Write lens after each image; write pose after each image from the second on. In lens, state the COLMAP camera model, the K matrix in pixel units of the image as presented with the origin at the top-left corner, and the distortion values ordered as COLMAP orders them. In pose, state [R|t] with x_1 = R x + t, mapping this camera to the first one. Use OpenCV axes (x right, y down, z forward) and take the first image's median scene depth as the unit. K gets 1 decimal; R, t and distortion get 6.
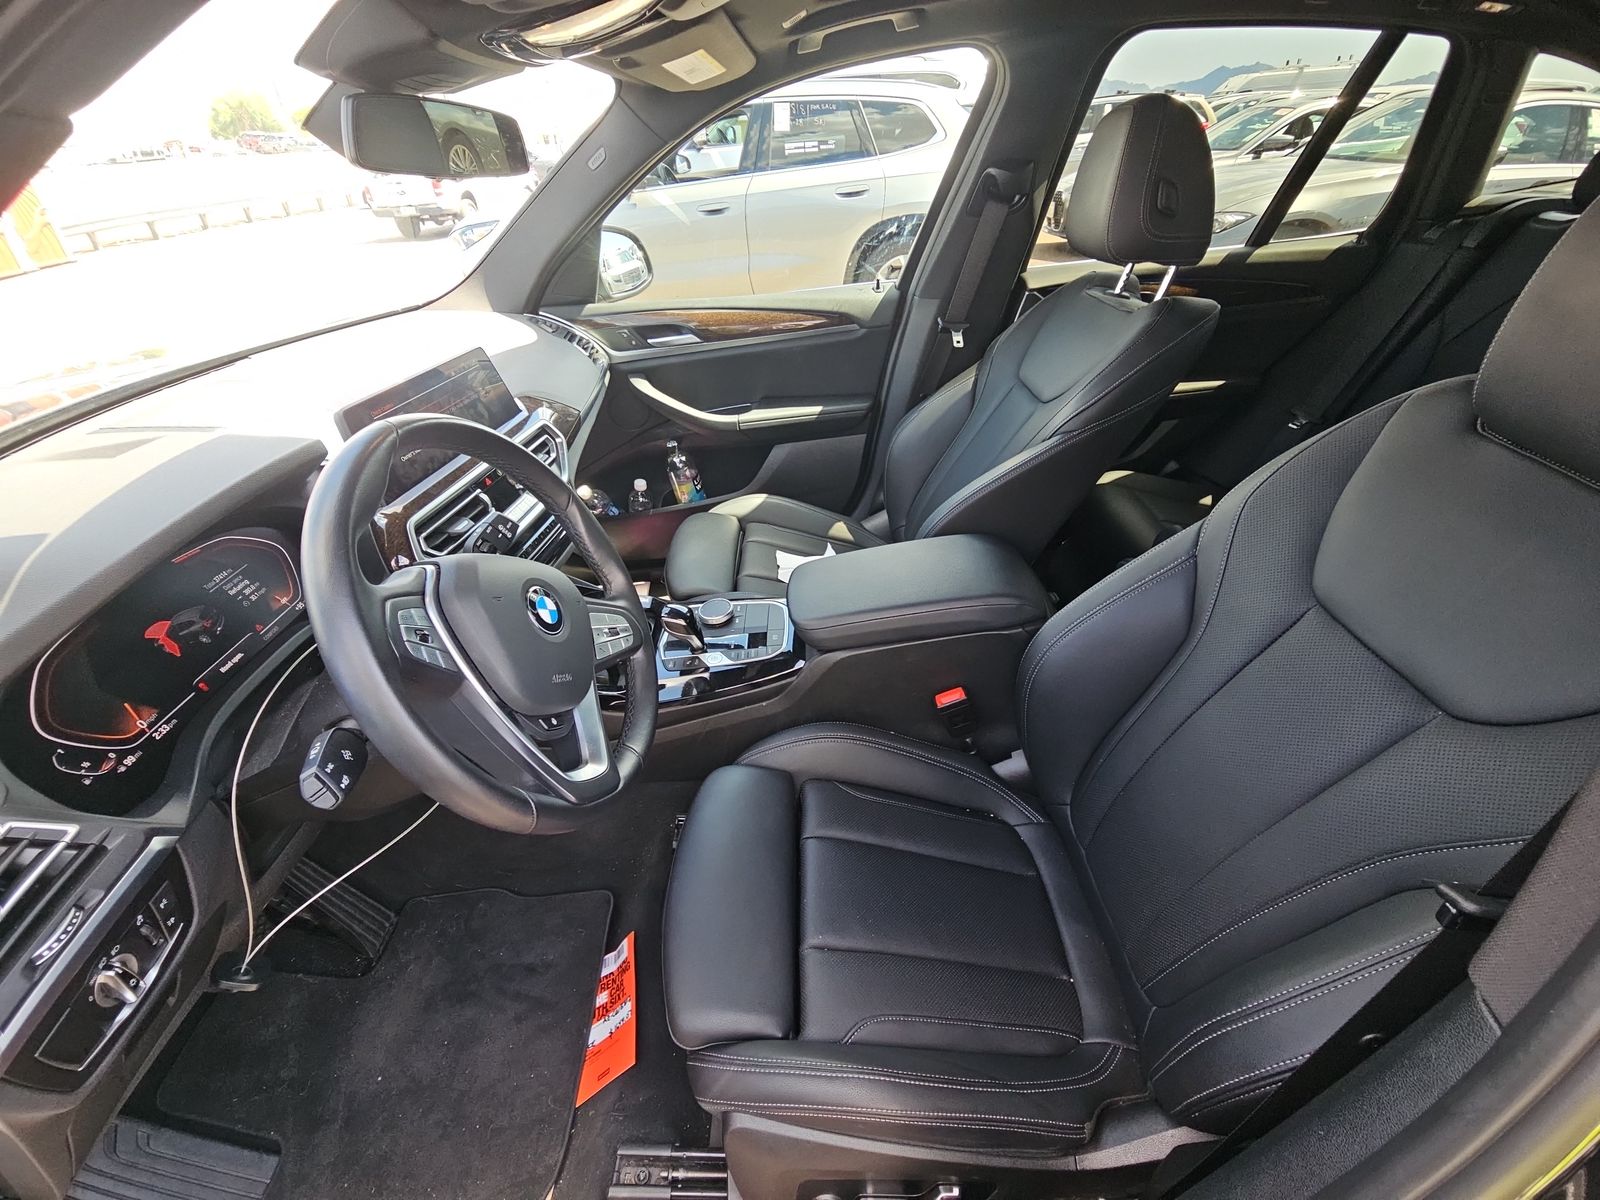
lens RADIAL K [[655.4, 0, 789.4], [0, 655.4, 597.8], [0, 0, 1]] dist [0.005146, -0.004713]
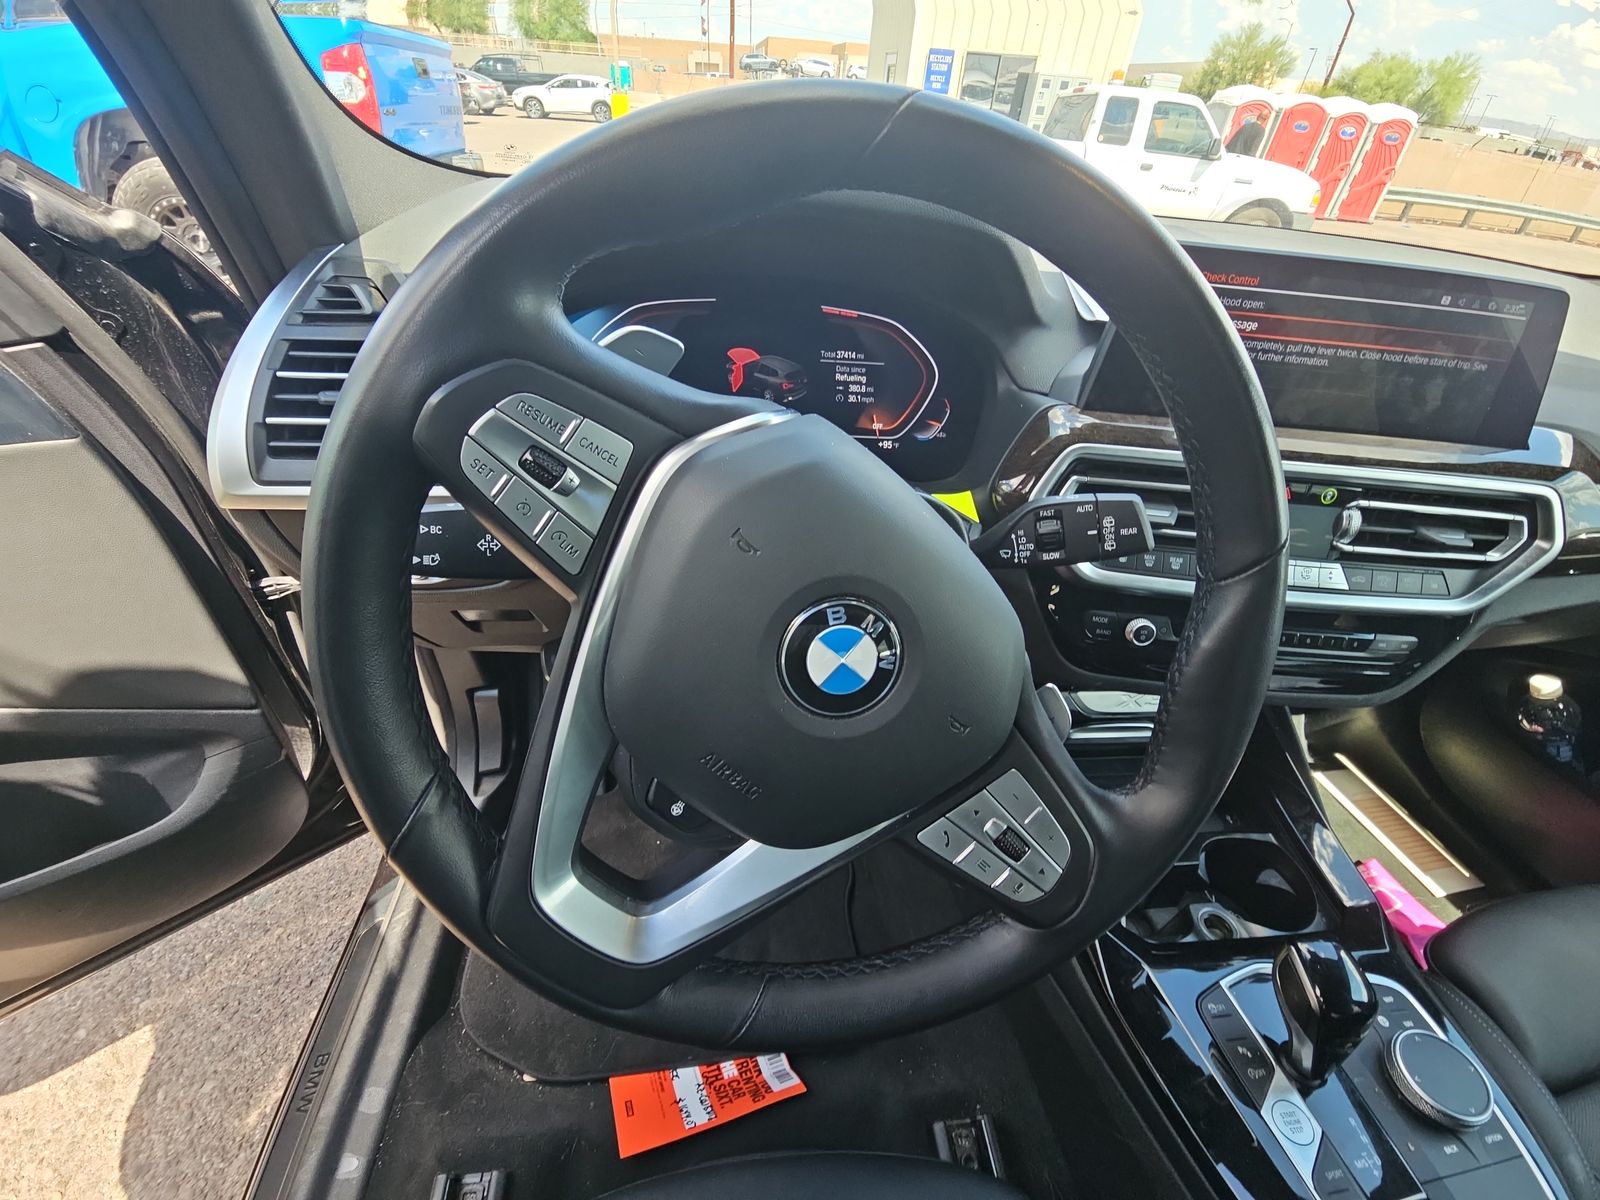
lens RADIAL K [[655.4, 0, 798.8], [0, 655.4, 598.7], [0, 0, 1]] dist [0.005146, -0.004713]
pose [[0.116867, 0.638481, -0.760713, -0.032967], [-0.631363, 0.639024, 0.439350, -0.068504], [0.766630, 0.428941, 0.477795, 0.306348]]
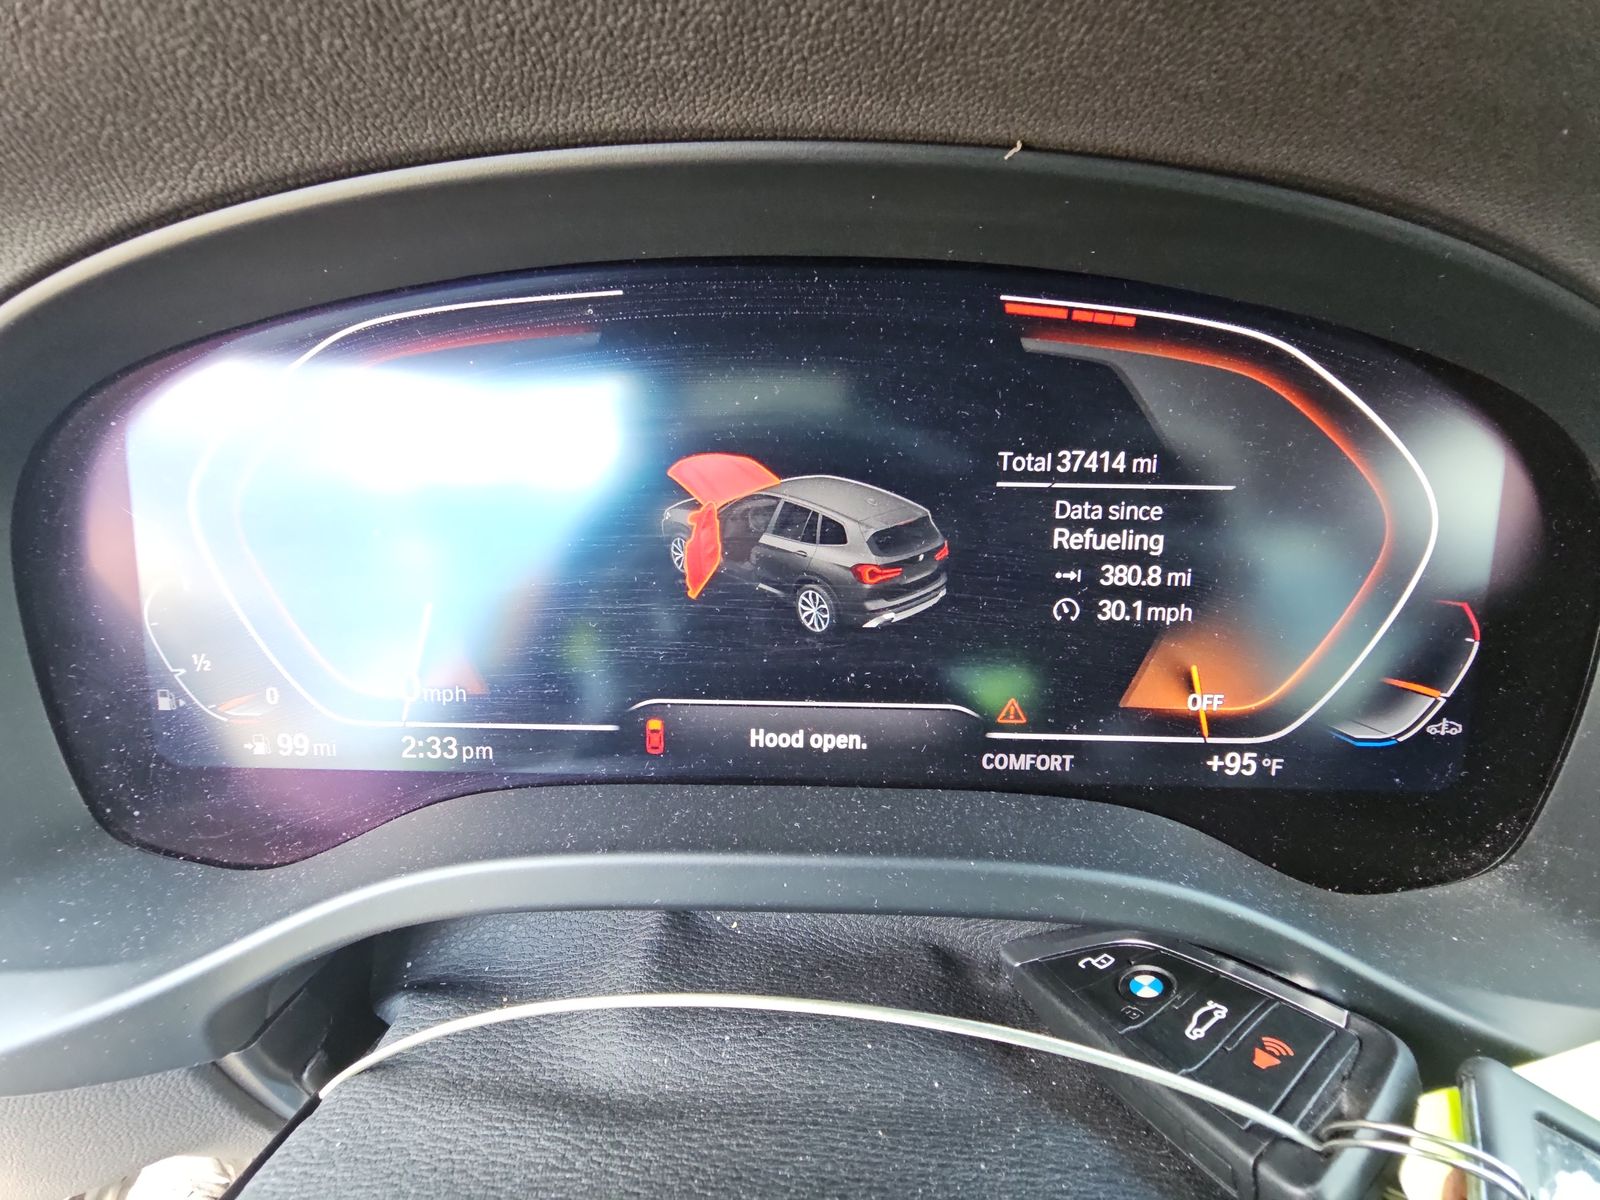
lens RADIAL K [[655.4, 0, 799.4], [0, 655.4, 599.0], [0, 0, 1]] dist [0.005146, -0.004713]
pose [[0.003585, 0.532084, -0.846684, -0.285738], [-0.573950, 0.694439, 0.433978, -0.017206], [0.818883, 0.484398, 0.307879, 0.381321]]
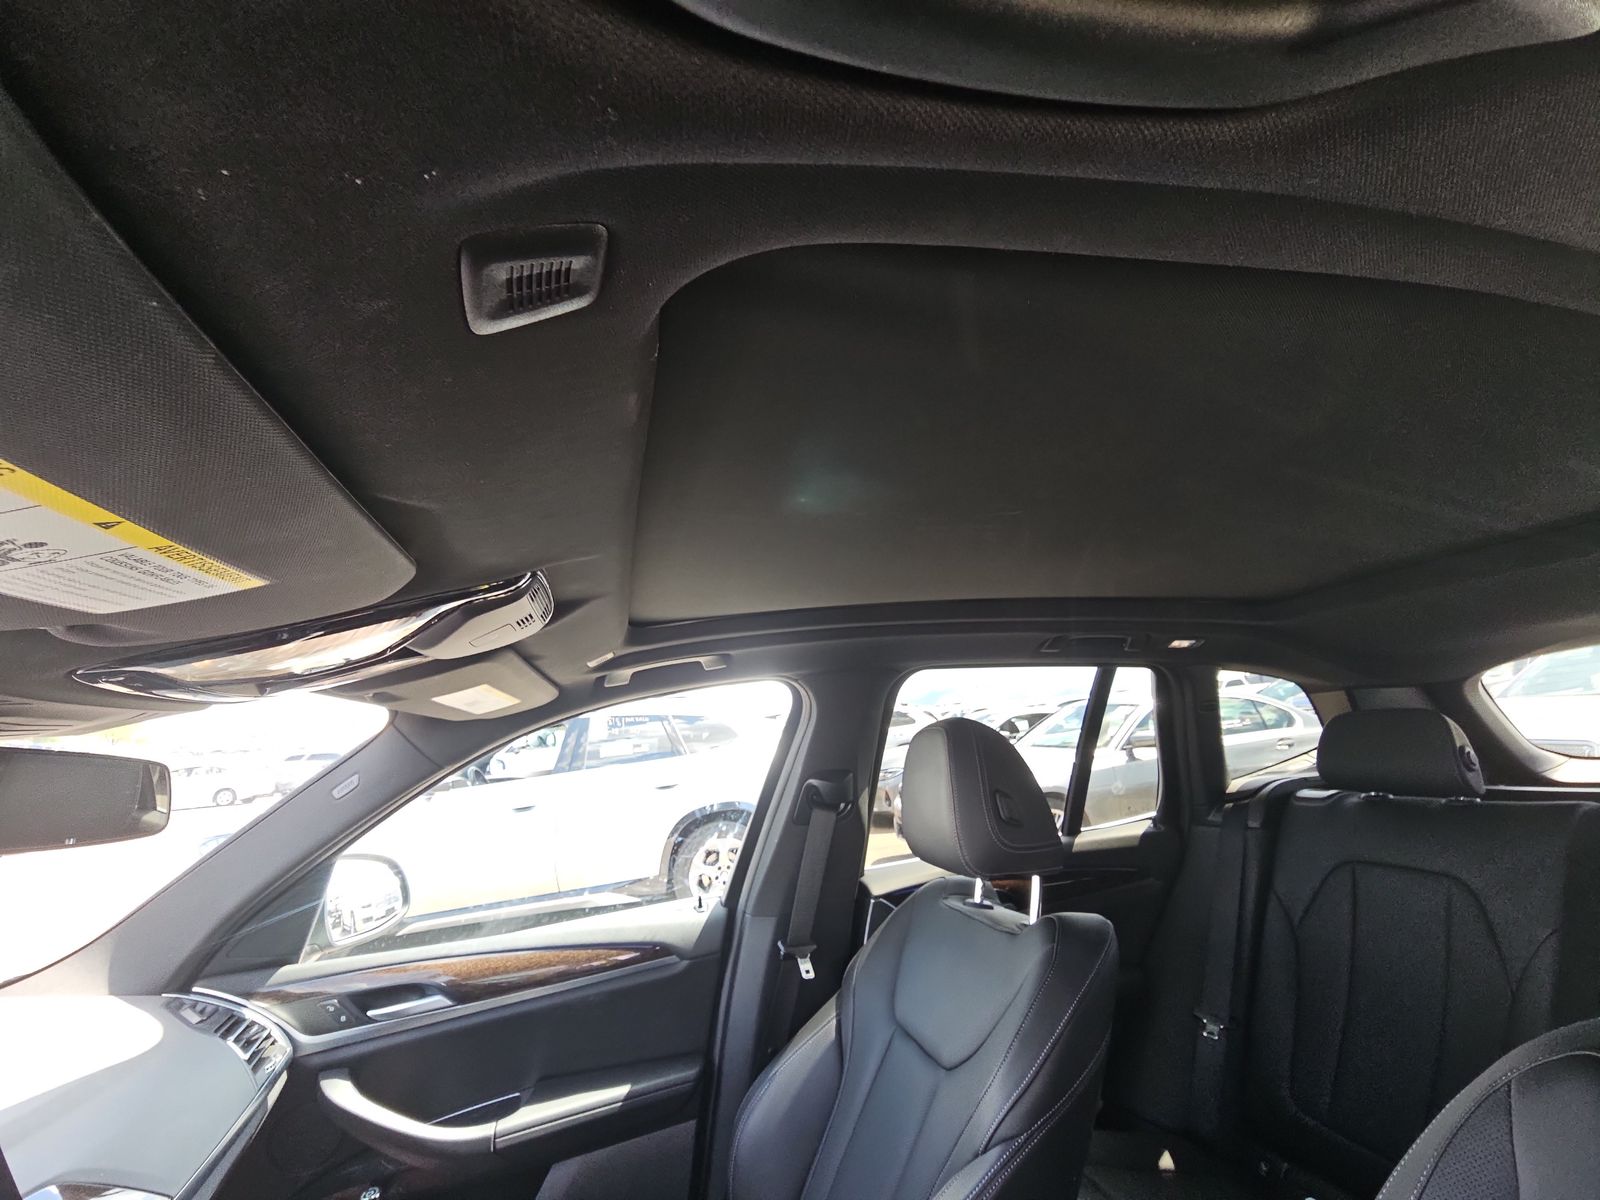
lens RADIAL K [[655.4, 0, 788.7], [0, 655.4, 592.0], [0, 0, 1]] dist [0.005146, -0.004713]
pose [[0.965720, 0.038992, 0.256641, 0.015222], [0.162841, 0.678937, -0.715910, -0.134281], [-0.202158, 0.733160, 0.649314, 0.154078]]
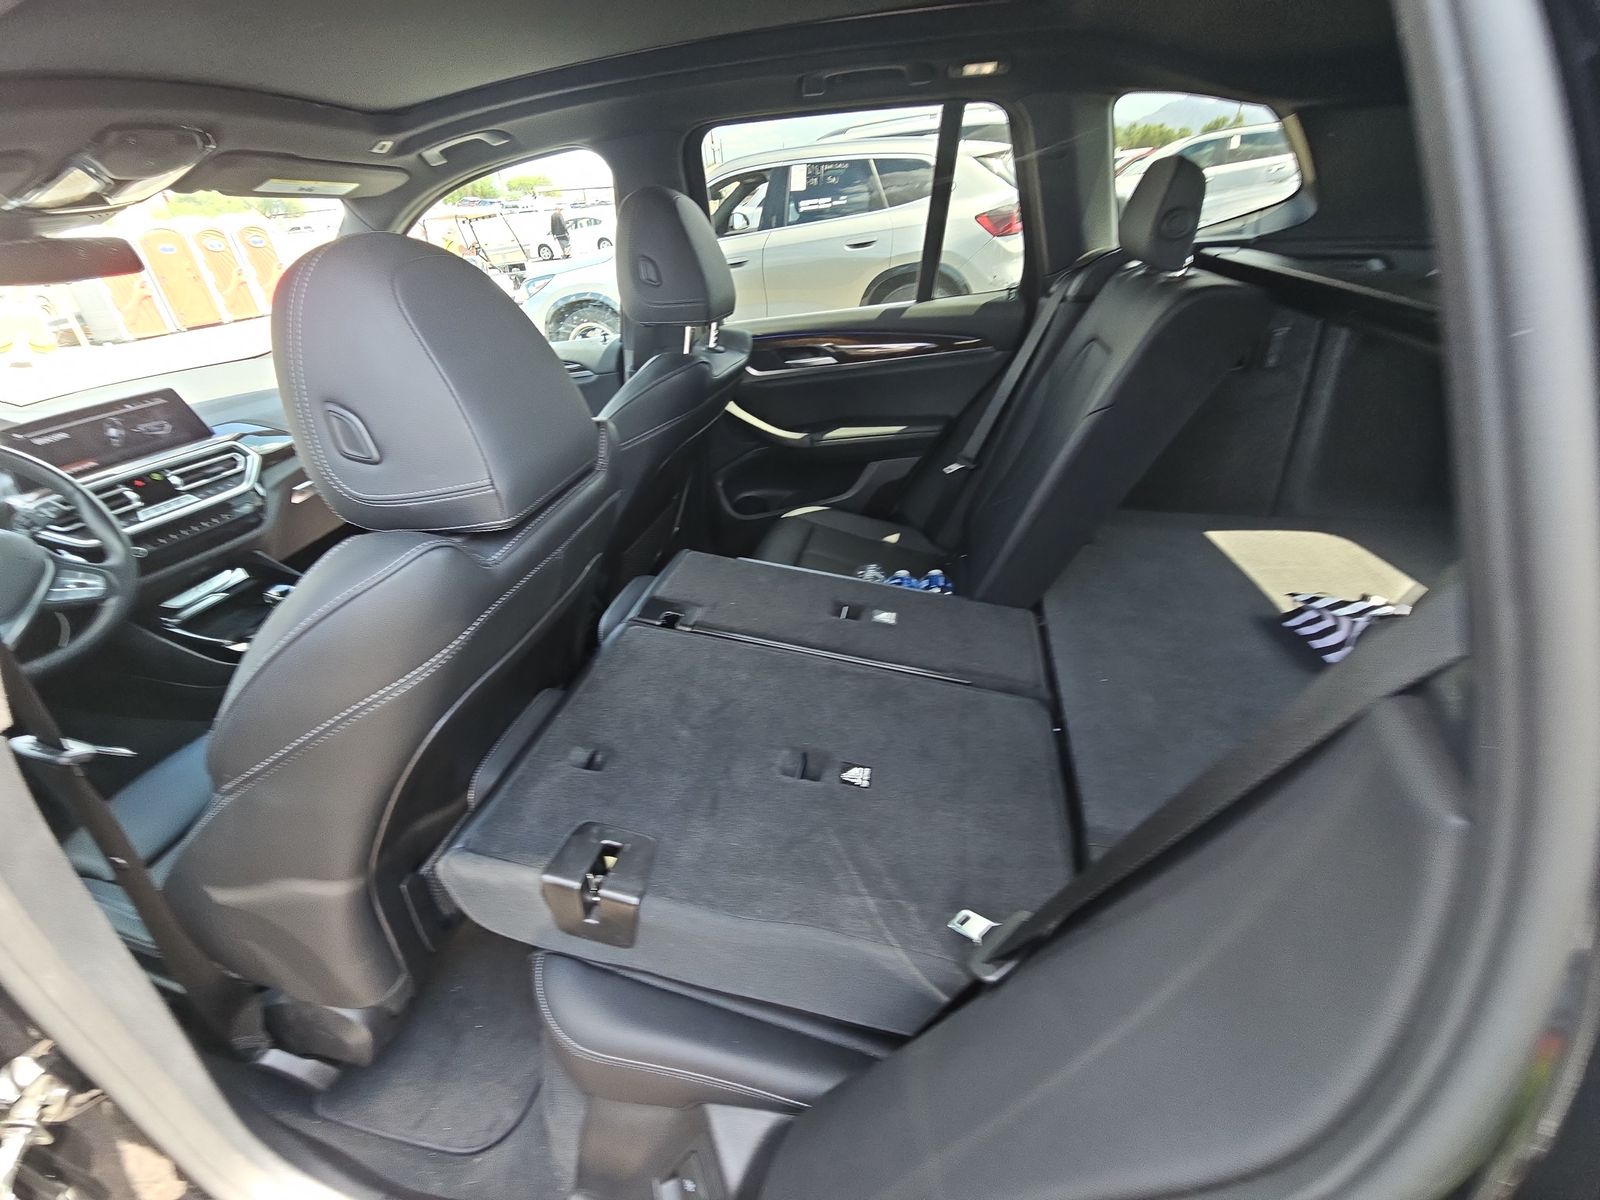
lens RADIAL K [[655.4, 0, 804.8], [0, 655.4, 594.4], [0, 0, 1]] dist [0.005146, -0.004713]
pose [[0.978478, 0.073433, -0.192841, 0.750352], [-0.083852, 0.995396, -0.046425, -0.000185], [0.188544, 0.061596, 0.980131, -0.045422]]
